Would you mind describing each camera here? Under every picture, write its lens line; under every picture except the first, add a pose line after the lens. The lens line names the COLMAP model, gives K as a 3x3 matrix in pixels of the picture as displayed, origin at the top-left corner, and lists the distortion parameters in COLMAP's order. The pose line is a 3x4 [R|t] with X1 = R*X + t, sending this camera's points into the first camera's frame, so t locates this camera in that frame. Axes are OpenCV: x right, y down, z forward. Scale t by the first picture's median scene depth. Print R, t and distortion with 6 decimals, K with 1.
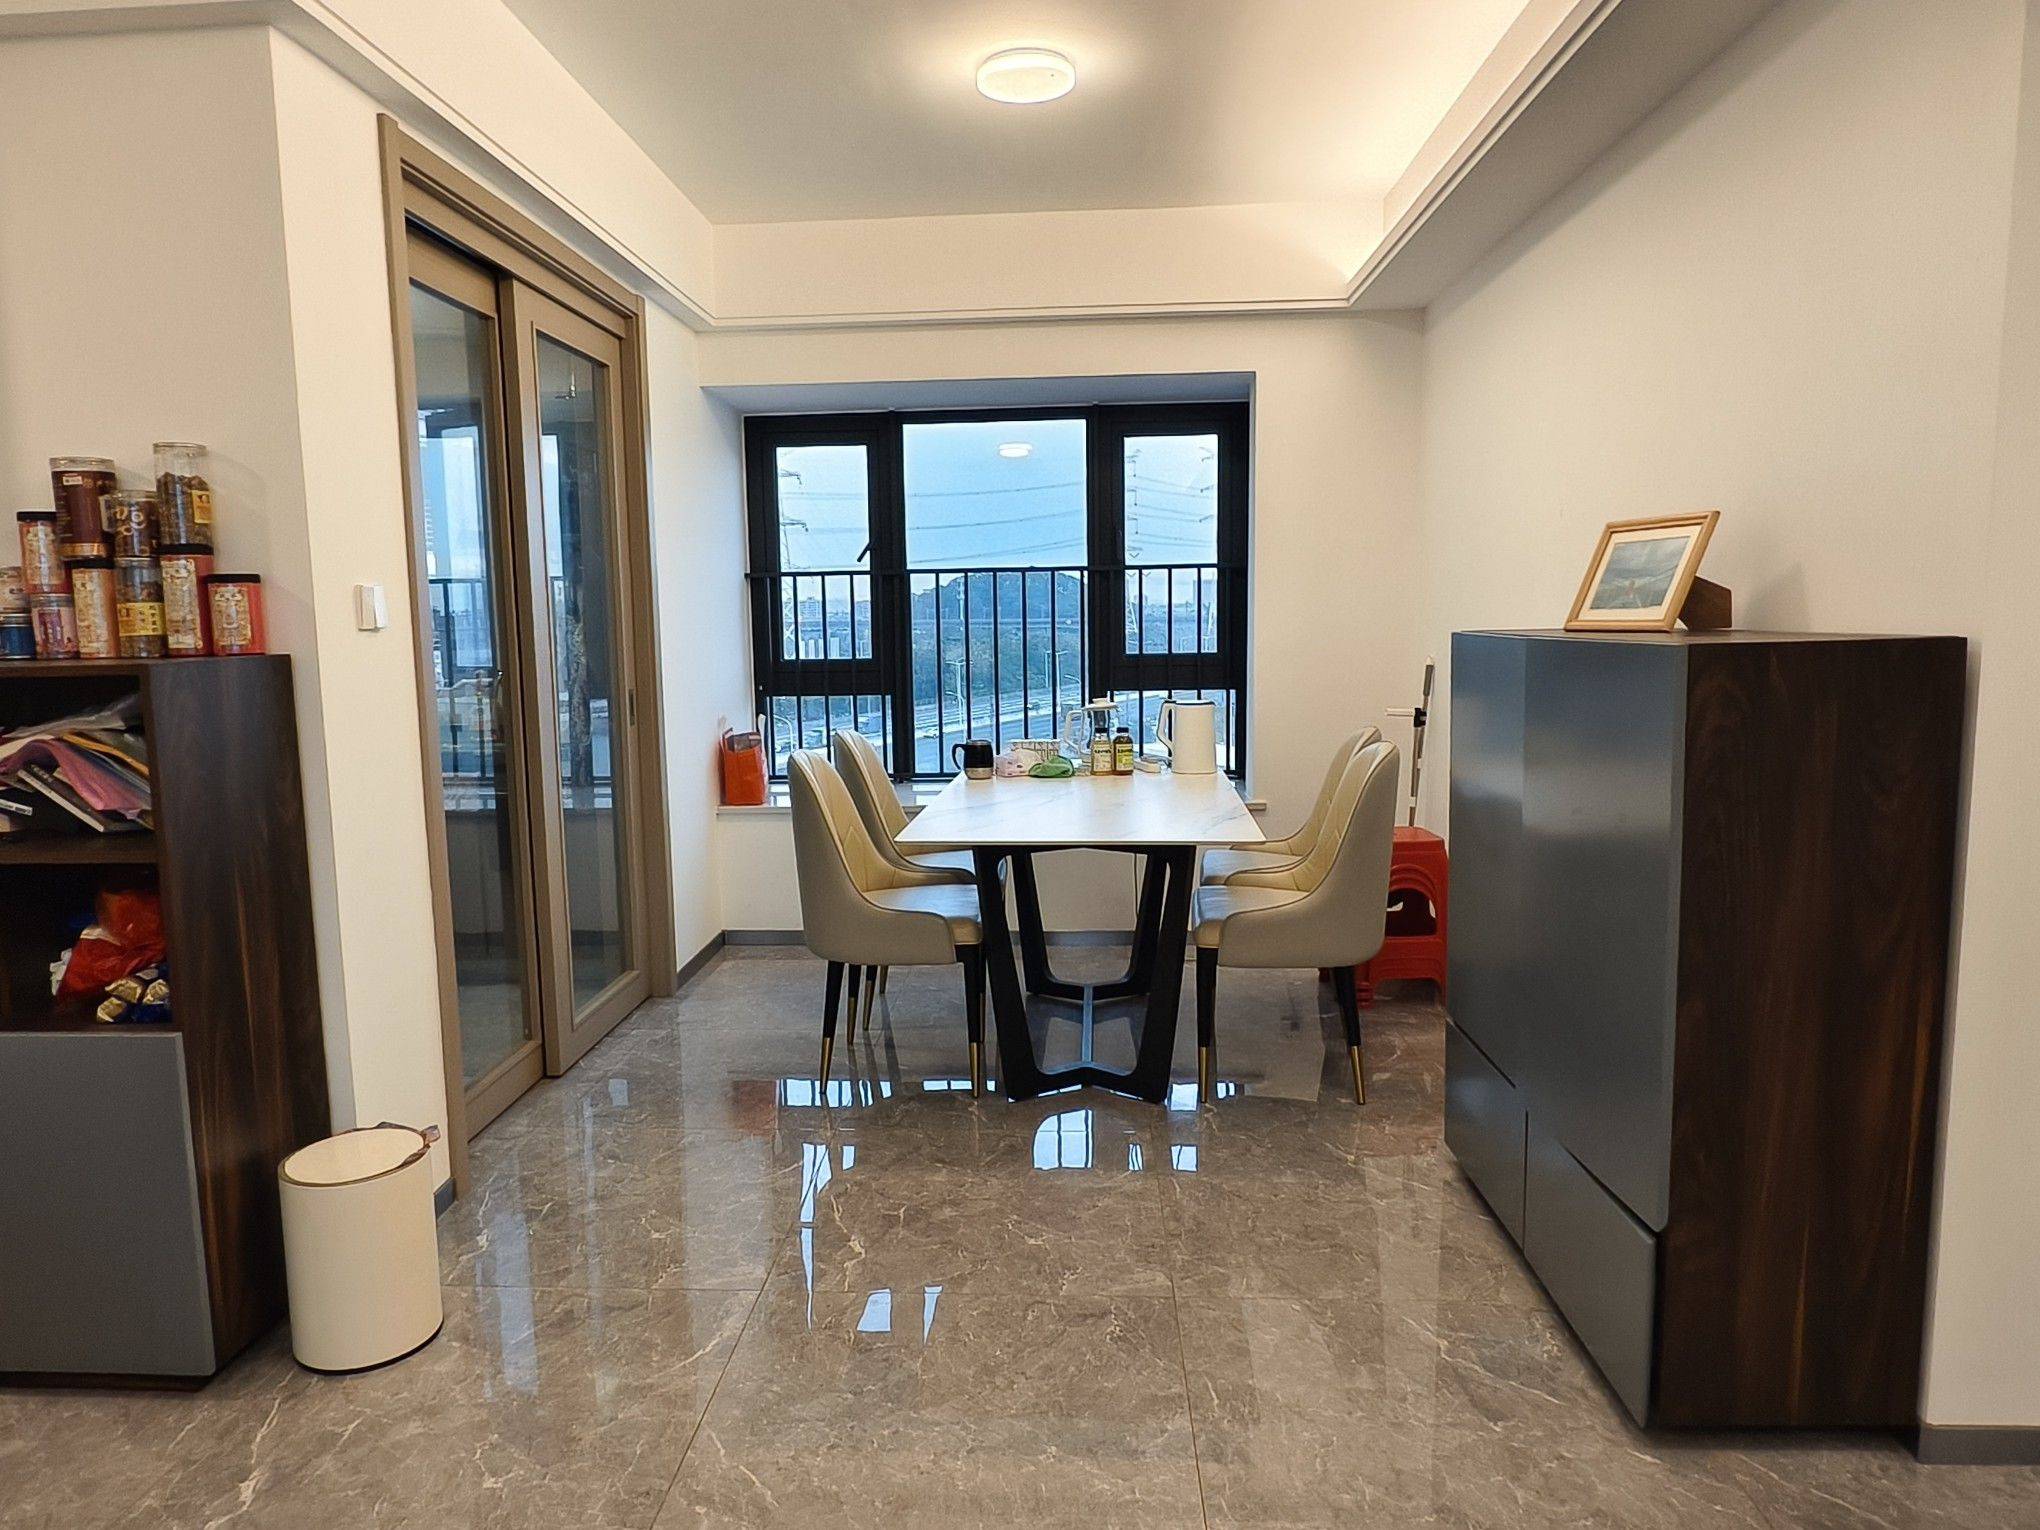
lens RADIAL K [[1330.9, 0, 1020.0], [0, 1330.9, 765.0], [0, 0, 1]] dist [-0.002398, -0.003005]
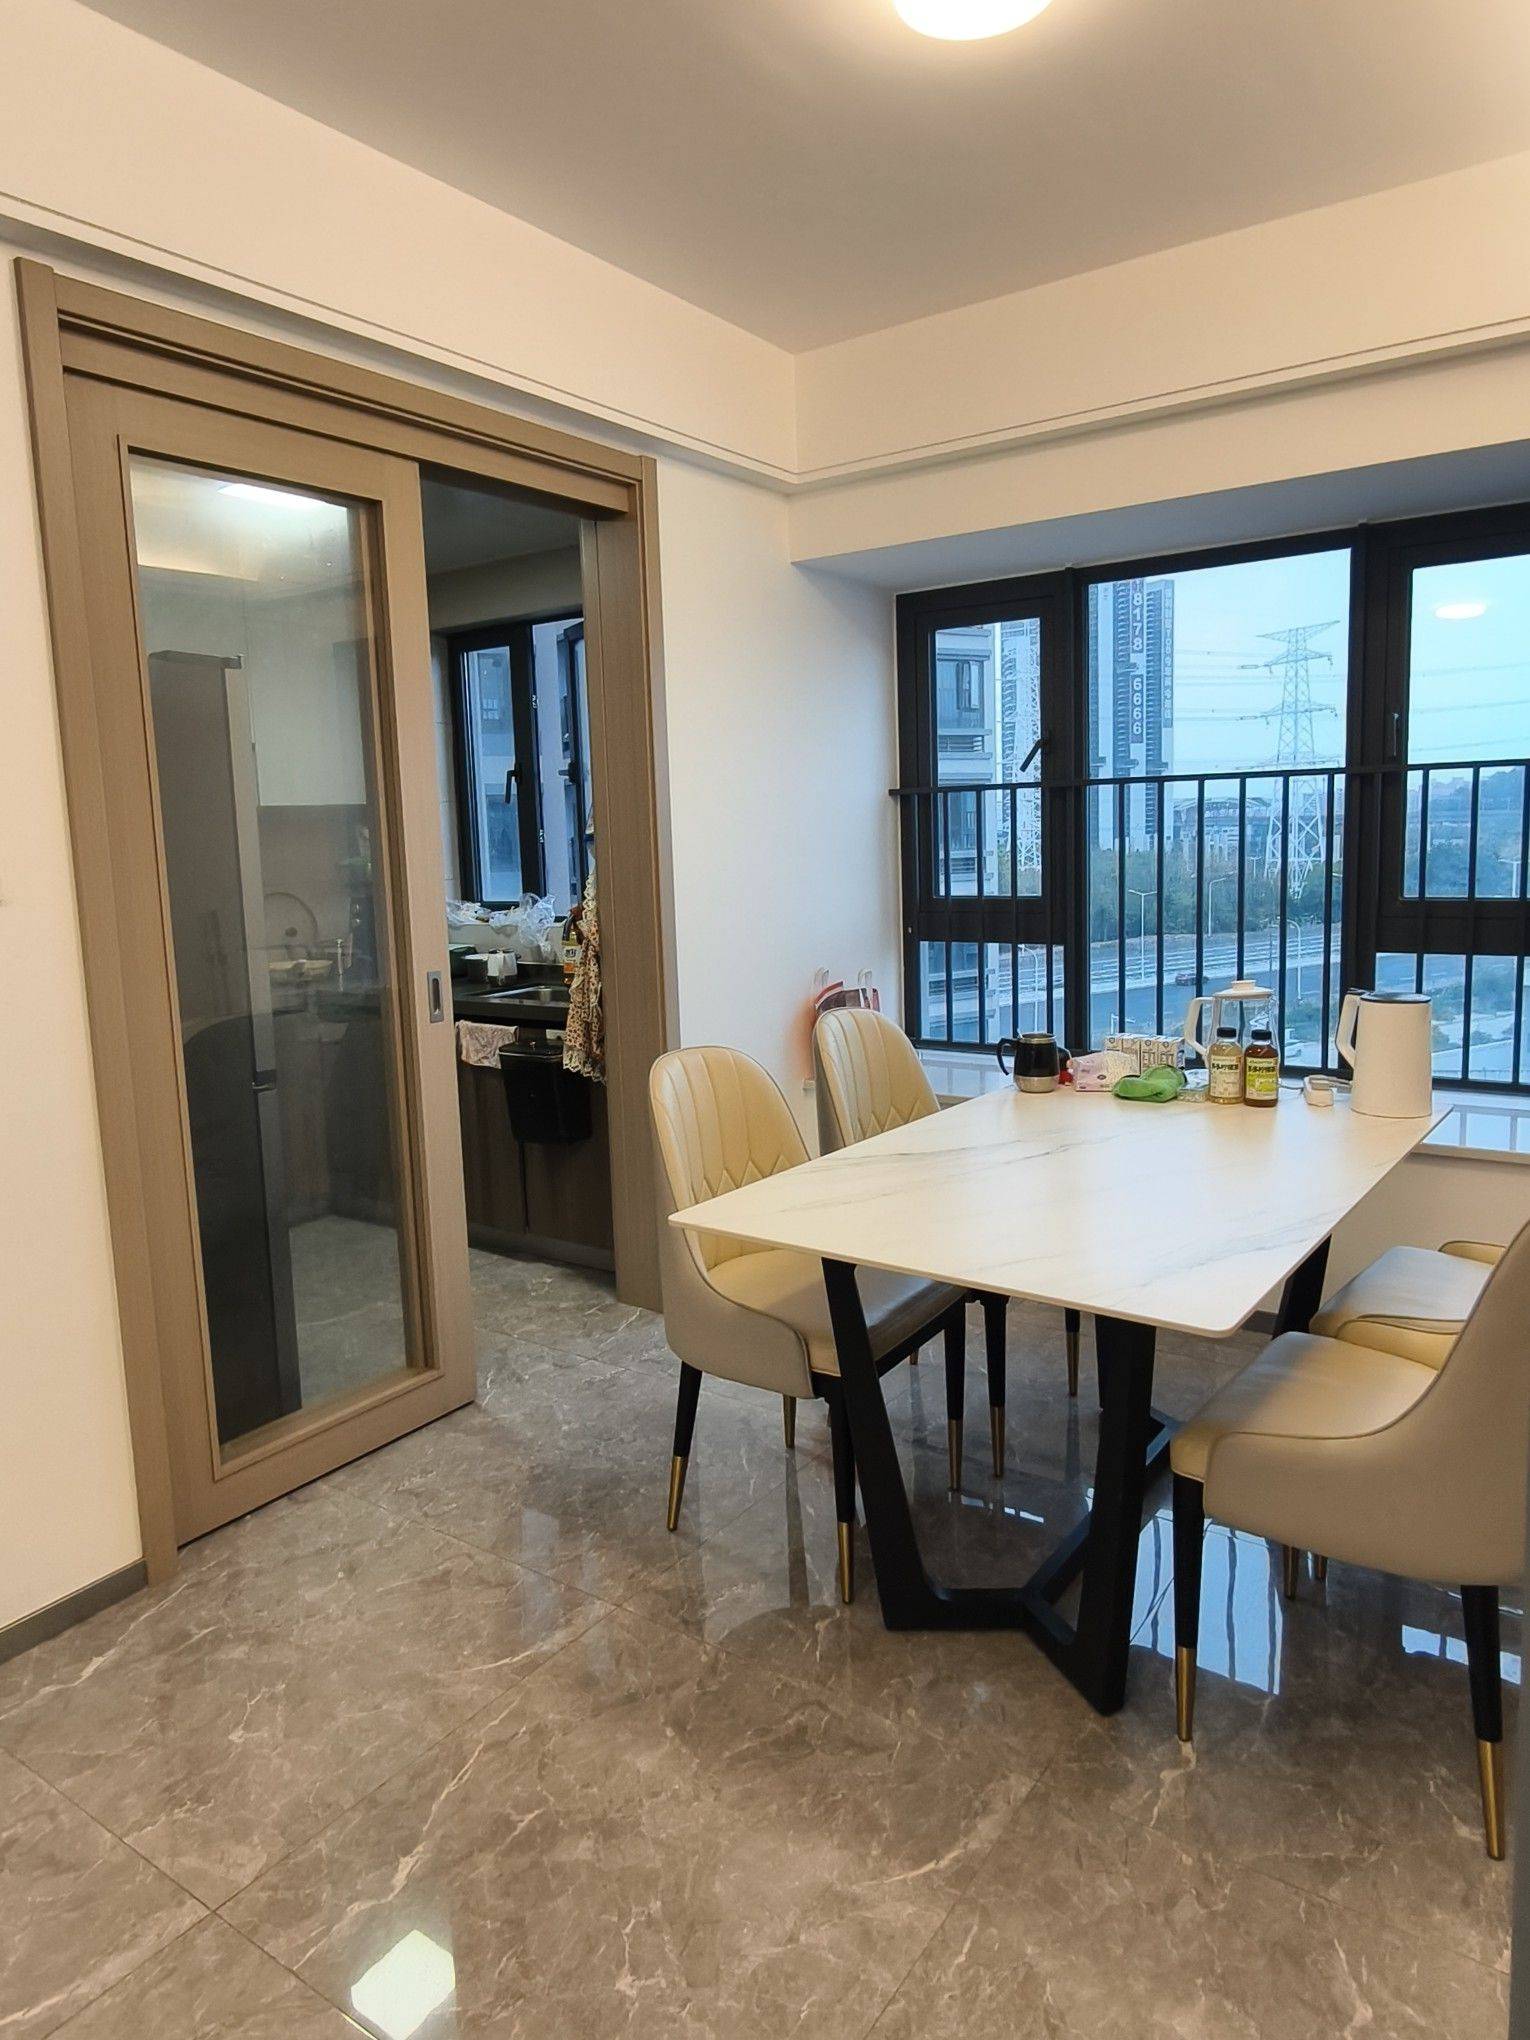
lens RADIAL K [[1330.9, 0, 767.1], [0, 1330.9, 990.4], [0, 0, 1]] dist [-0.002398, -0.003005]
pose [[0.845476, 0.057092, -0.530953, 0.170912], [-0.045002, 0.998349, 0.035690, -0.047769], [0.532114, -0.006281, 0.846649, 0.273534]]
